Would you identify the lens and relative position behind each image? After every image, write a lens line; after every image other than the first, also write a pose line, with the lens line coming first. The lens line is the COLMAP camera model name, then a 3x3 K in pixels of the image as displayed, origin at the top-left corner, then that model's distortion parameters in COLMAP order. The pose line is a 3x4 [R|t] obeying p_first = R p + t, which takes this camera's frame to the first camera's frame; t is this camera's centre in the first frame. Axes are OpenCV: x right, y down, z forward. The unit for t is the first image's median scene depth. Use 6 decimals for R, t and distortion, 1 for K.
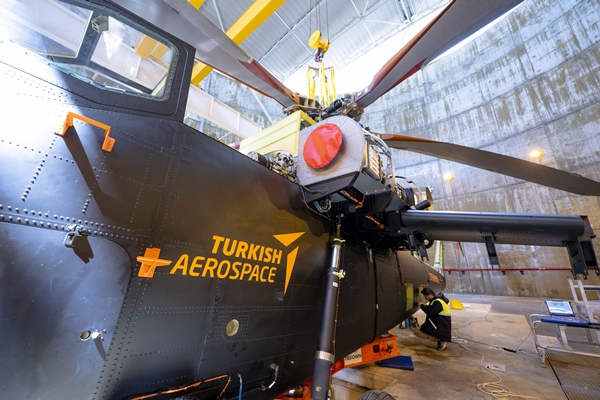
lens RADIAL K [[236.0, 0, 300.0], [0, 236.0, 200.0], [0, 0, 1]] dist [-0.000725, 0.000078]
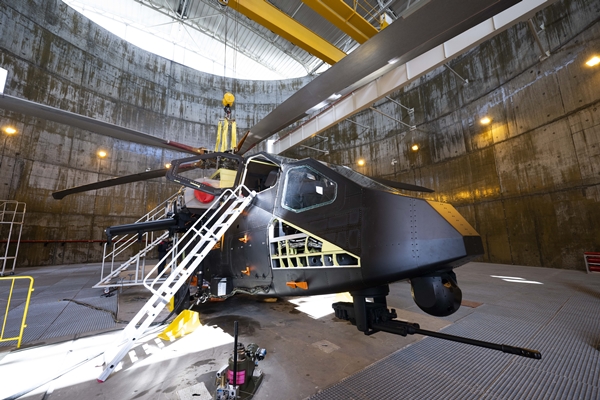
lens RADIAL K [[235.7, 0, 298.1], [0, 235.7, 199.8], [0, 0, 1]] dist [-0.000616, -0.000095]
pose [[0.250275, 0.158832, 0.955058, -0.347654], [-0.271439, 0.958401, -0.088257, -0.007481], [-0.929346, -0.237151, 0.282976, -0.006625]]
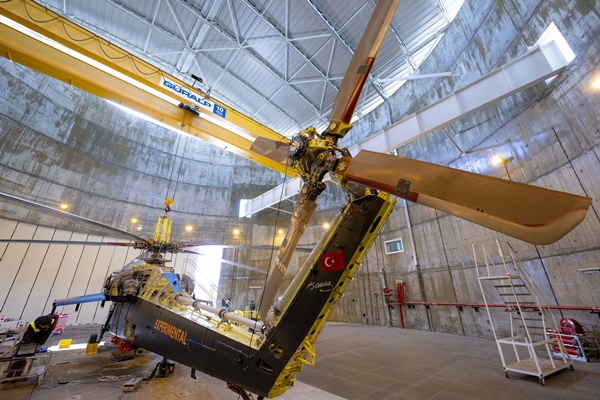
lens RADIAL K [[235.4, 0, 297.0], [0, 235.4, 201.7], [0, 0, 1]] dist [-0.001444, -0.000005]
pose [[-0.156613, -0.374537, -0.913890, 0.561327], [0.288284, 0.867678, -0.405002, 0.166752], [0.944651, -0.326888, -0.027917, 0.644495]]
